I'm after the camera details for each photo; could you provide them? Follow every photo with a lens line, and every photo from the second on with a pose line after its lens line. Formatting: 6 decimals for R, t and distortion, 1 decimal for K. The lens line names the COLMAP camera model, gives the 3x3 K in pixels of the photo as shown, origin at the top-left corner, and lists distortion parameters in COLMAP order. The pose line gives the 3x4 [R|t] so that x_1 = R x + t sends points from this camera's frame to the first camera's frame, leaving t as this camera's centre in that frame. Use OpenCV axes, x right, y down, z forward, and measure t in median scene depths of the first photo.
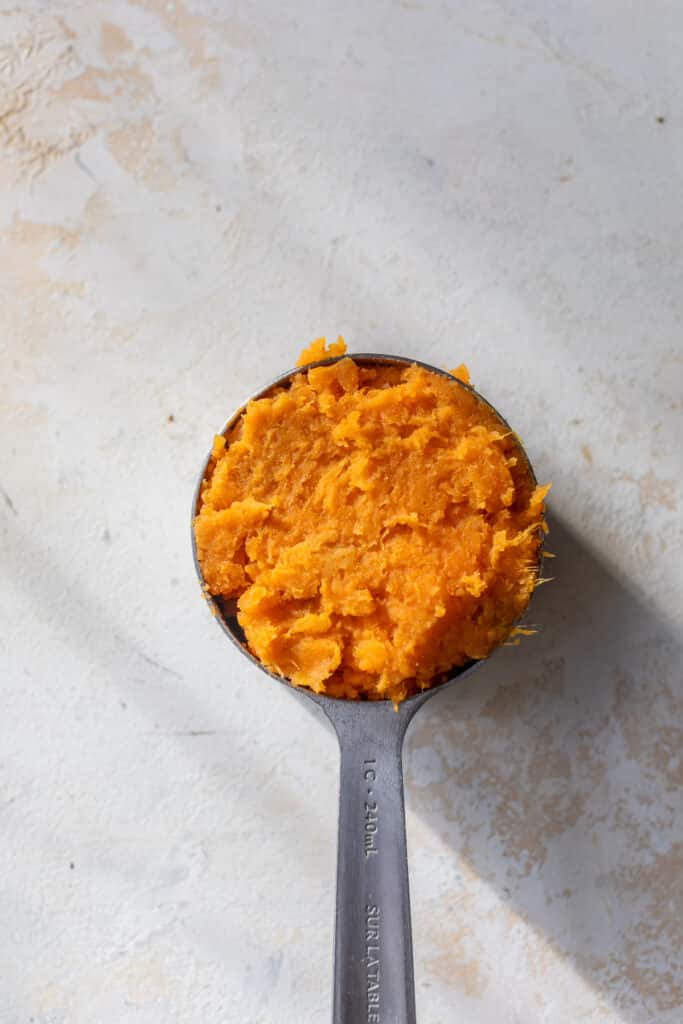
lens RADIAL K [[1564.1, 0, 337.9], [0, 1564.1, 515.7], [0, 0, 1]] dist [-0.002896, 0.000000]
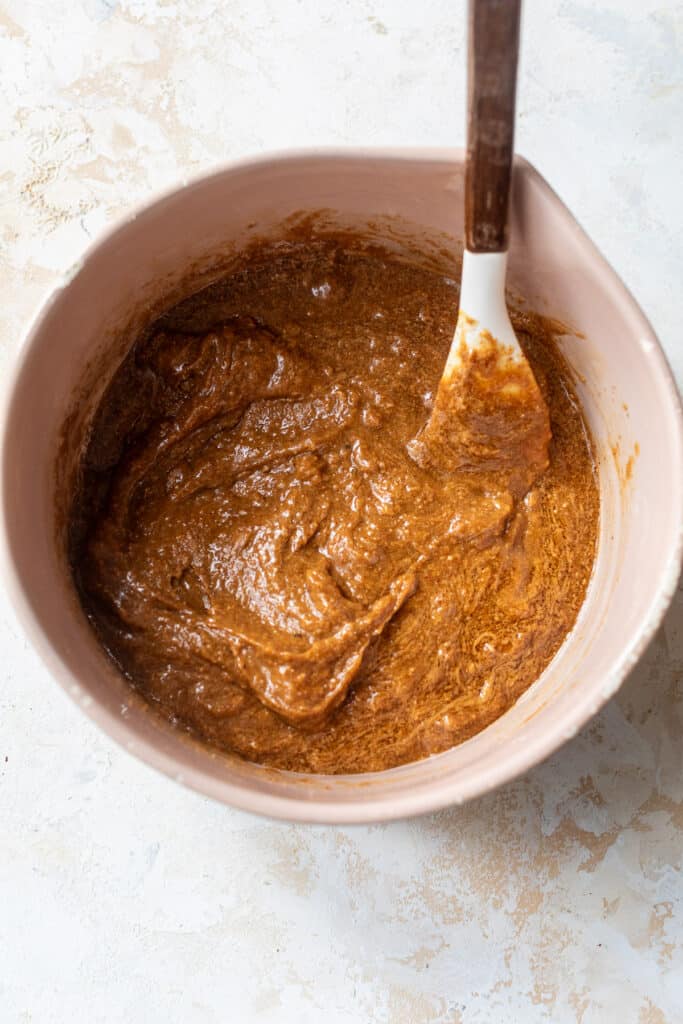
lens RADIAL K [[1564.1, 0, 345.8], [0, 1564.1, 517.5], [0, 0, 1]] dist [-0.002896, 0.000000]
pose [[0.992737, 0.120020, 0.008324, 0.073511], [-0.119352, 0.991192, -0.057384, 0.066412], [-0.015137, 0.055973, 0.998318, -0.305988]]
